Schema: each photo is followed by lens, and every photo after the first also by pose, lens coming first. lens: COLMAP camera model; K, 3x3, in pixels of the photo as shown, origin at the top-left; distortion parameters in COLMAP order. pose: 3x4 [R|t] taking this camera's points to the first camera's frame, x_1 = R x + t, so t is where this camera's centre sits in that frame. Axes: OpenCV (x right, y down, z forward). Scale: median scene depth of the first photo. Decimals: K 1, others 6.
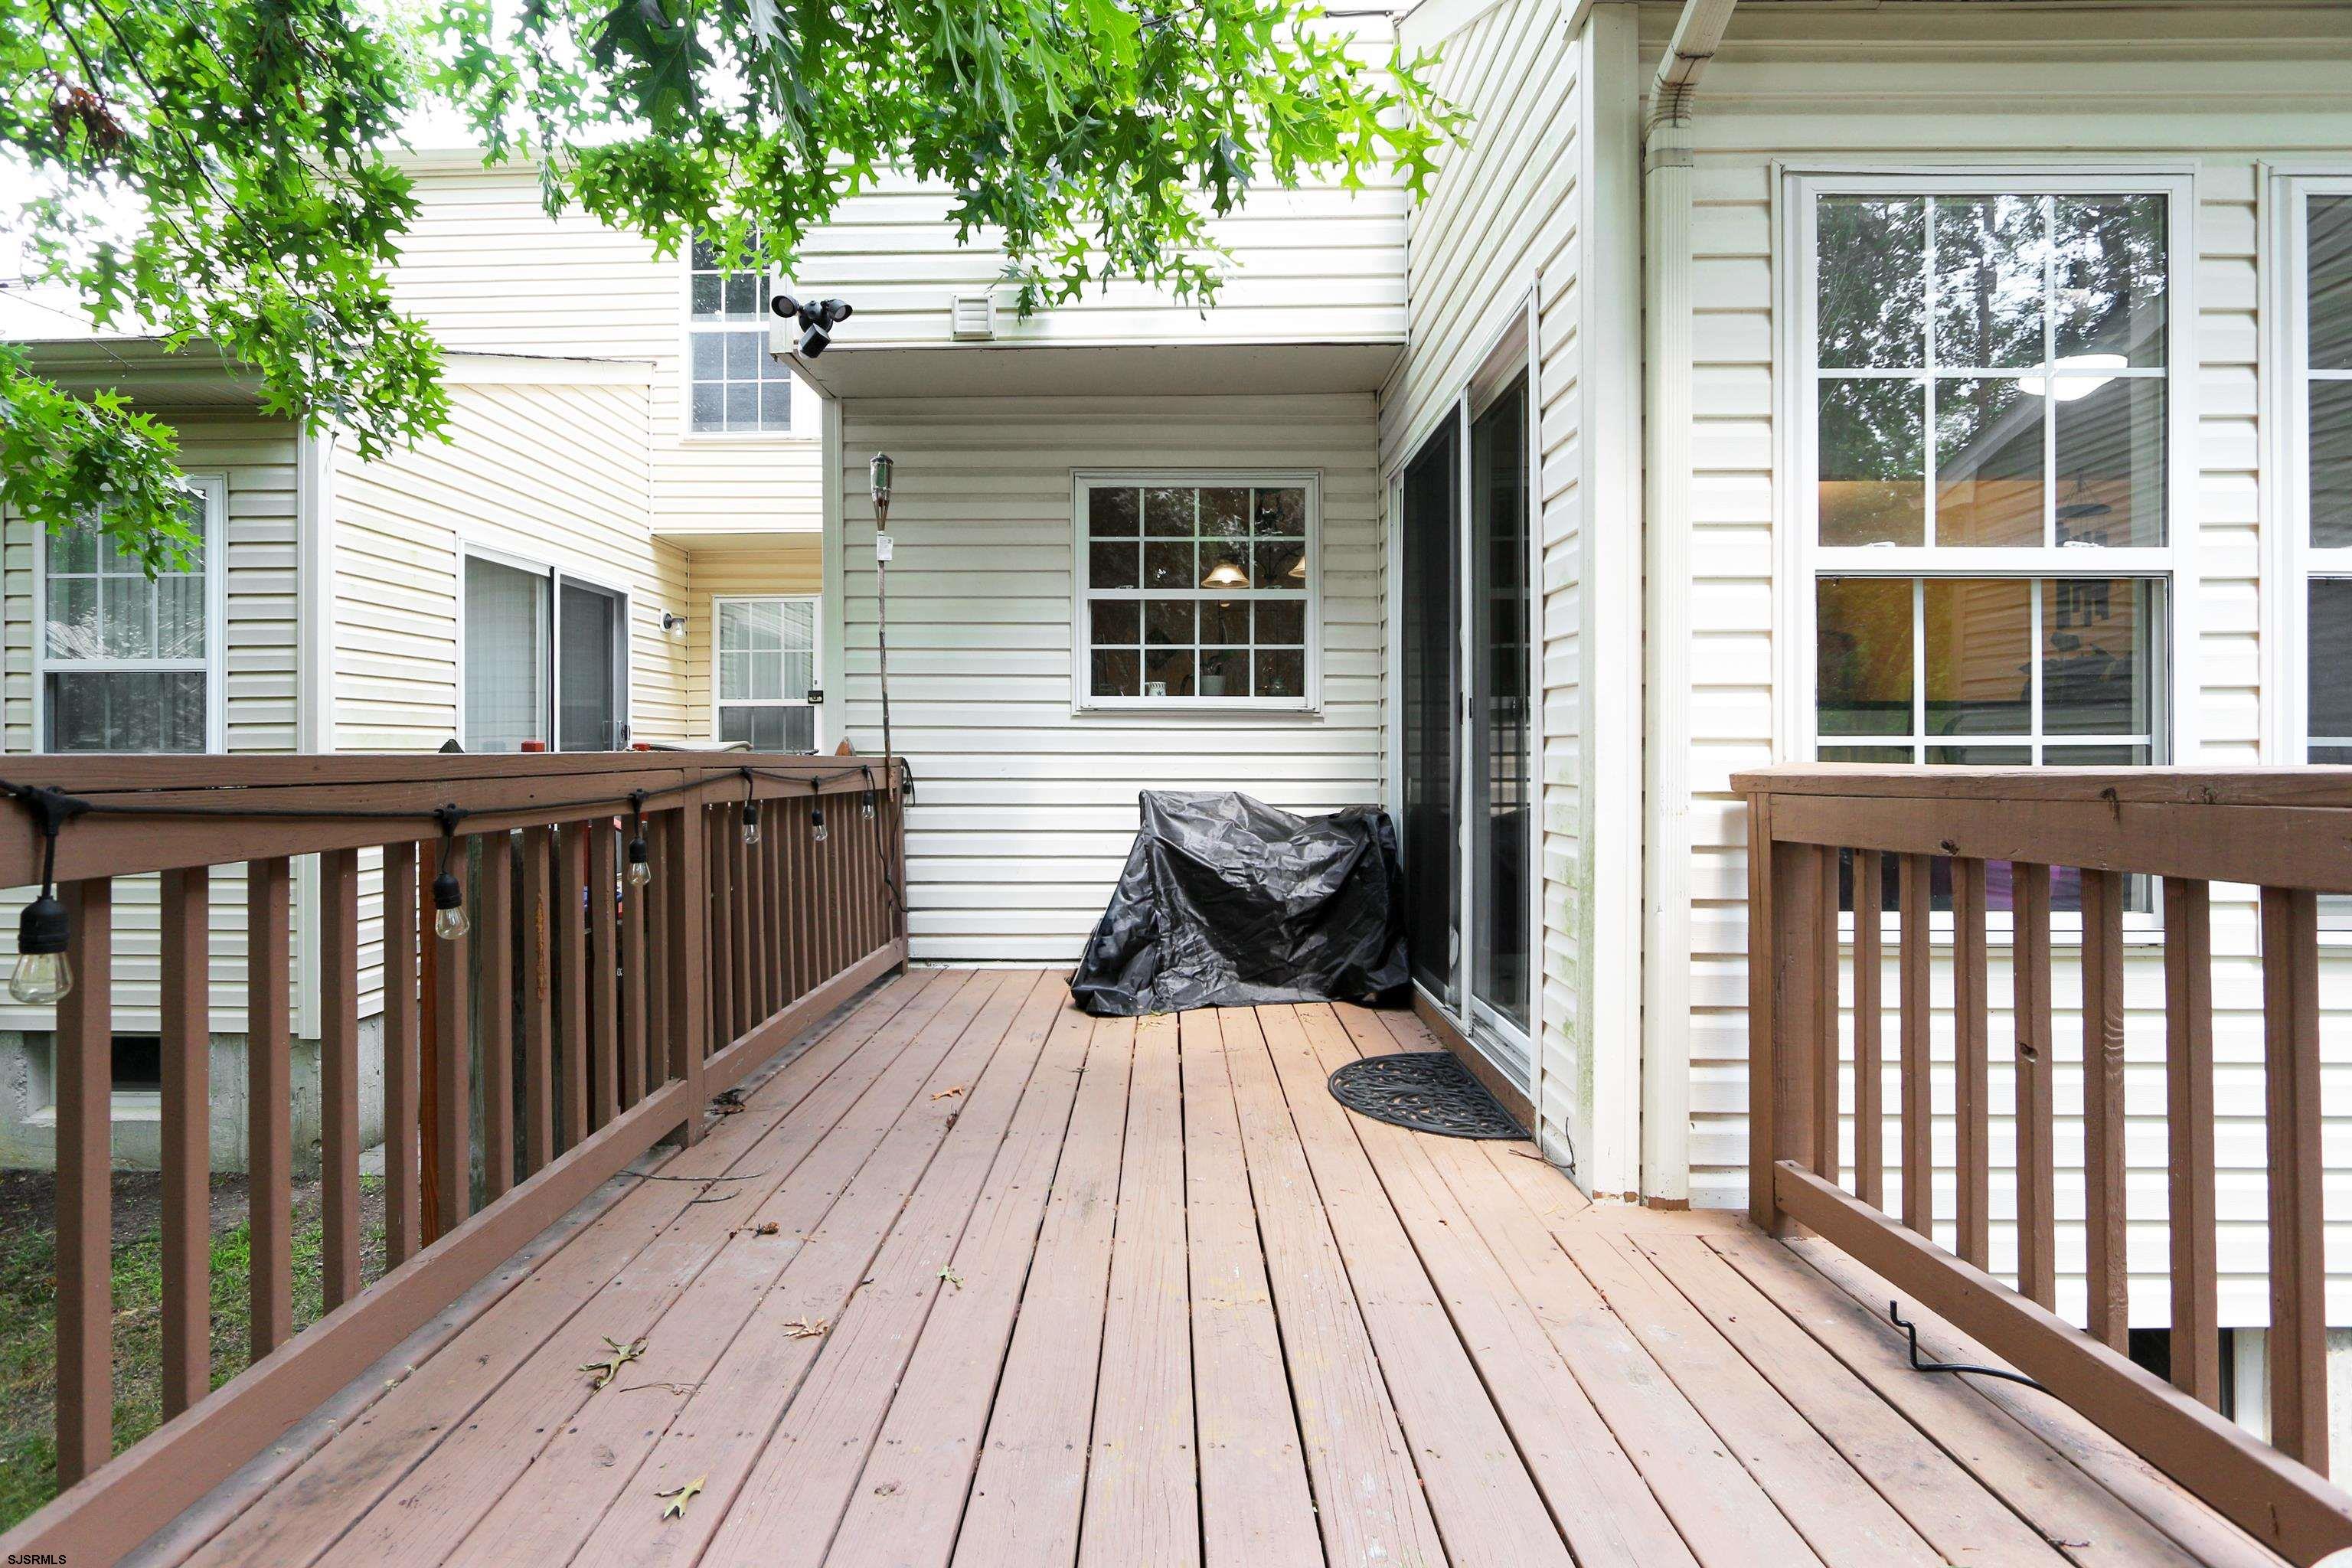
lens RADIAL K [[1077.9, 0, 1155.2], [0, 1077.9, 780.4], [0, 0, 1]] dist [0.004746, -0.000342]
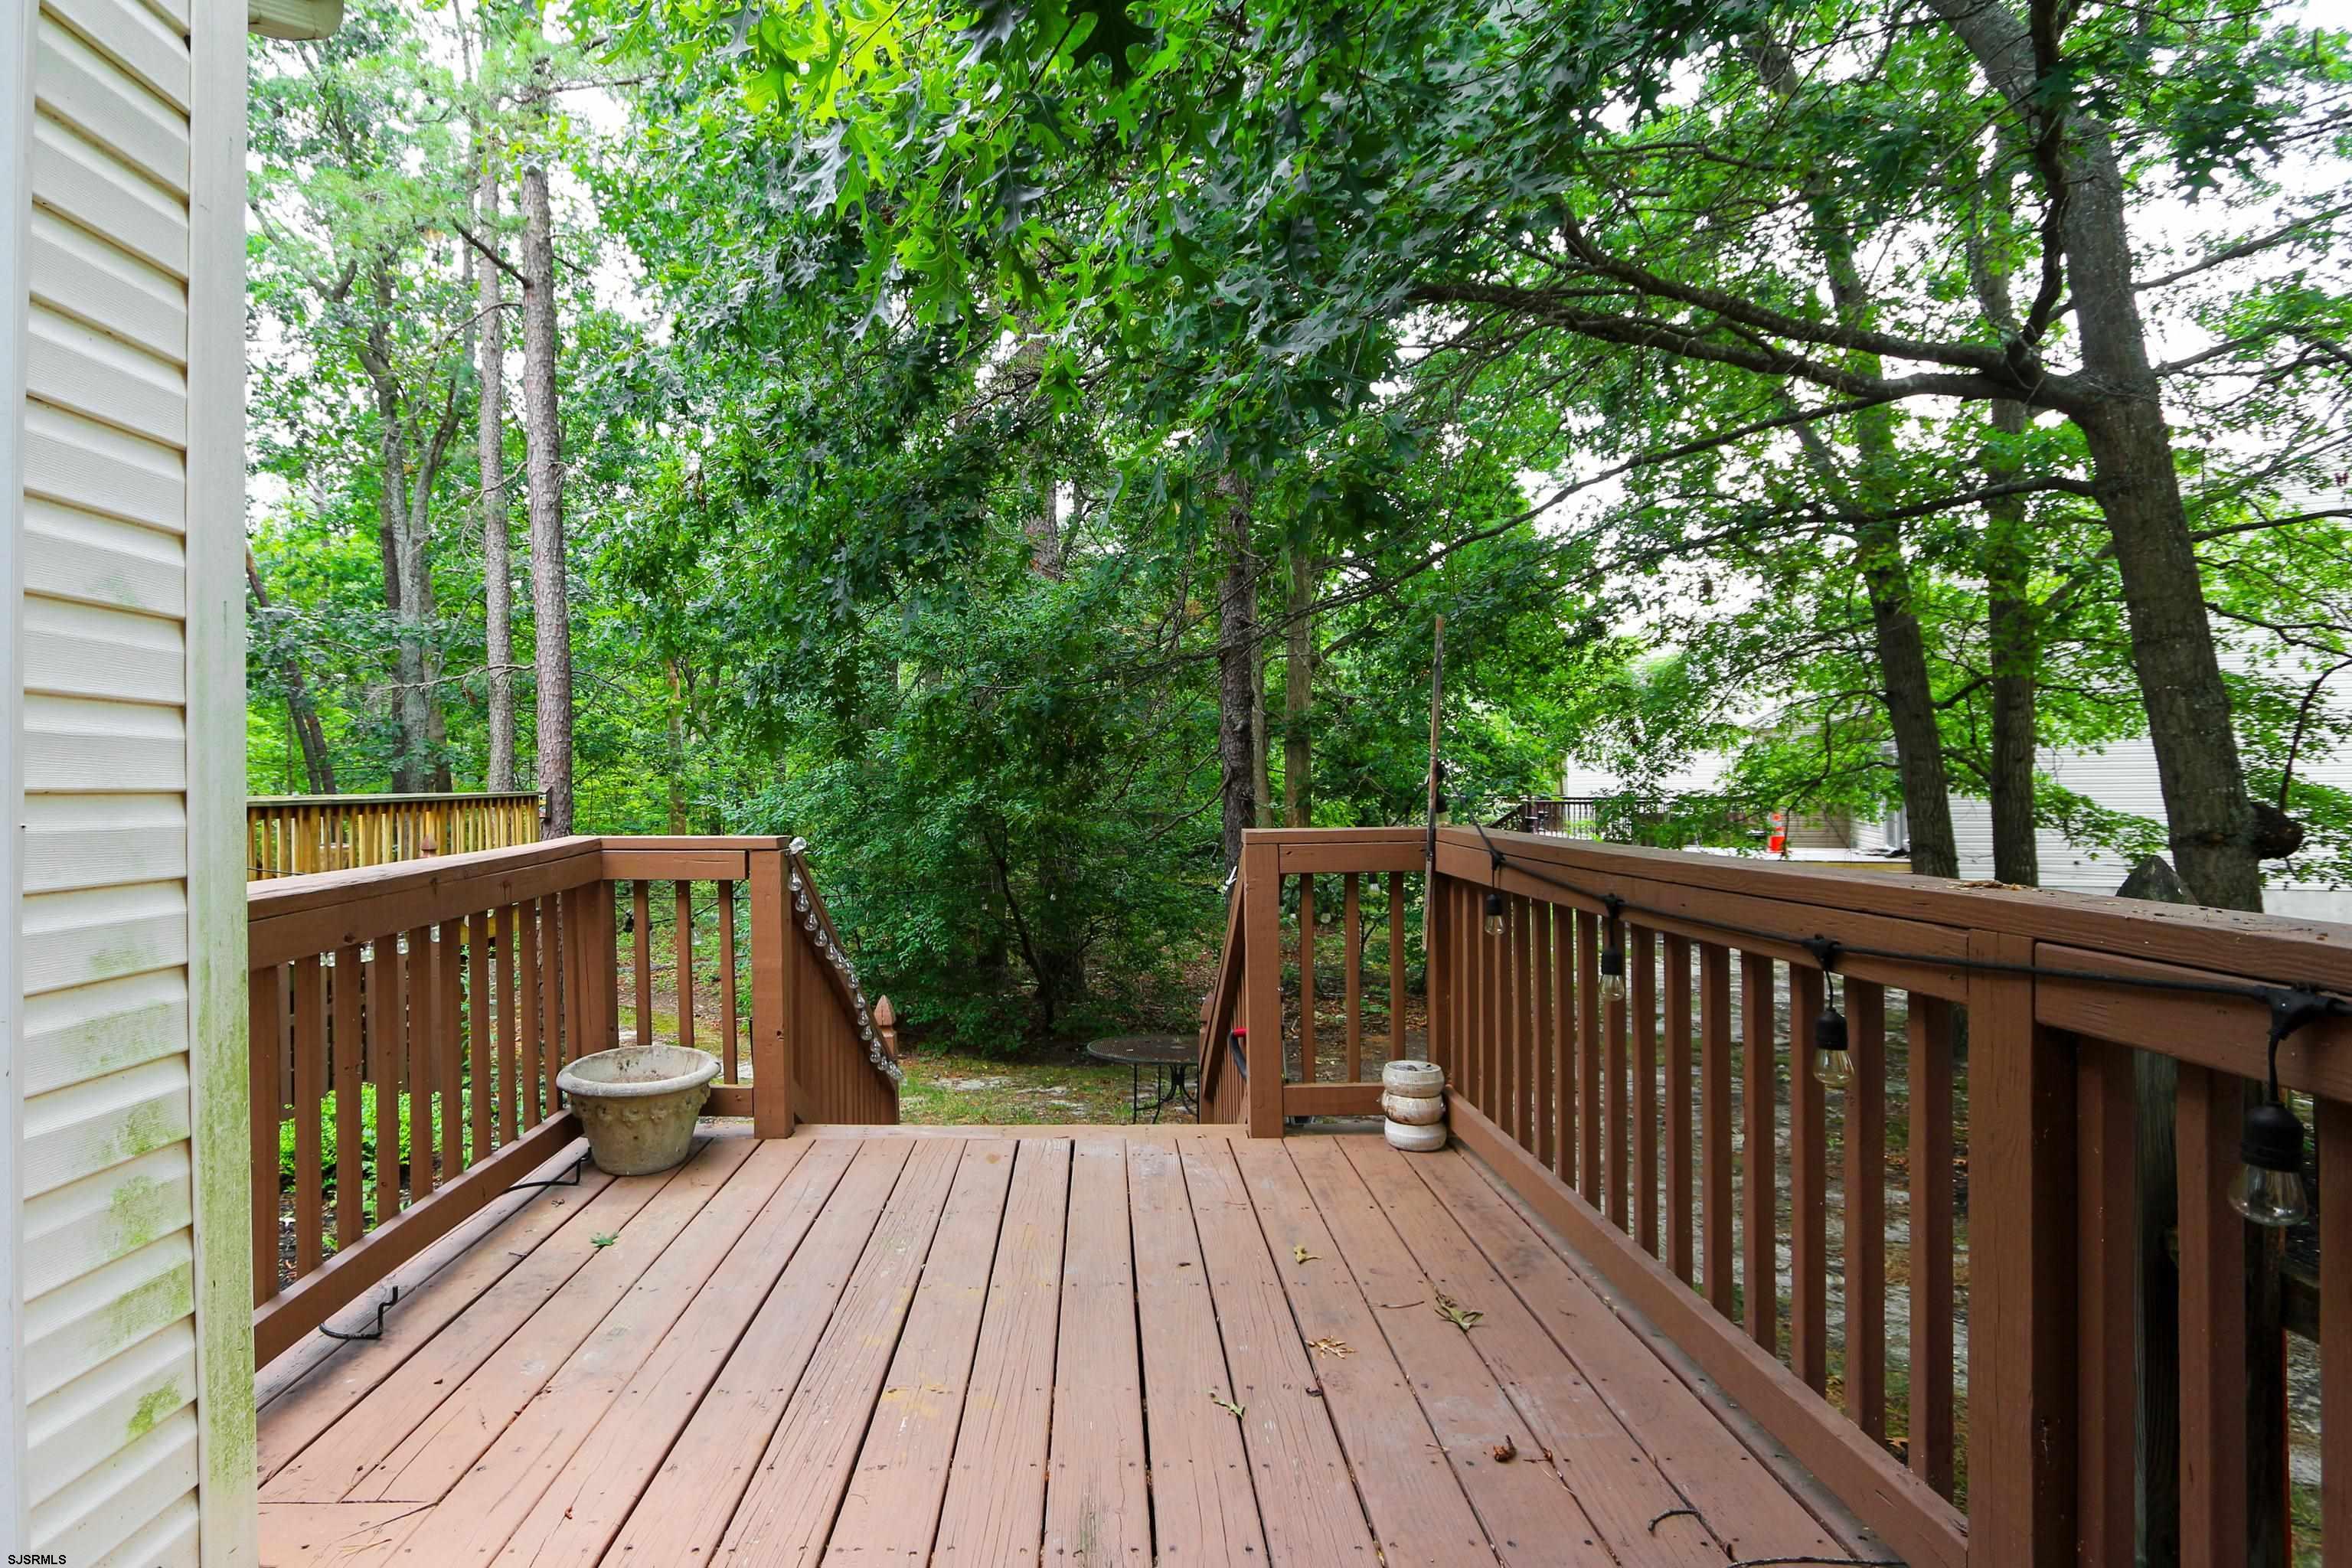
lens RADIAL K [[1077.9, 0, 1155.2], [0, 1077.9, 780.4], [0, 0, 1]] dist [0.004746, -0.000342]
pose [[-0.997246, 0.010007, -0.073487, -0.061676], [0.008156, 0.999643, 0.025446, -0.078453], [0.073715, 0.024776, -0.996972, 1.737901]]
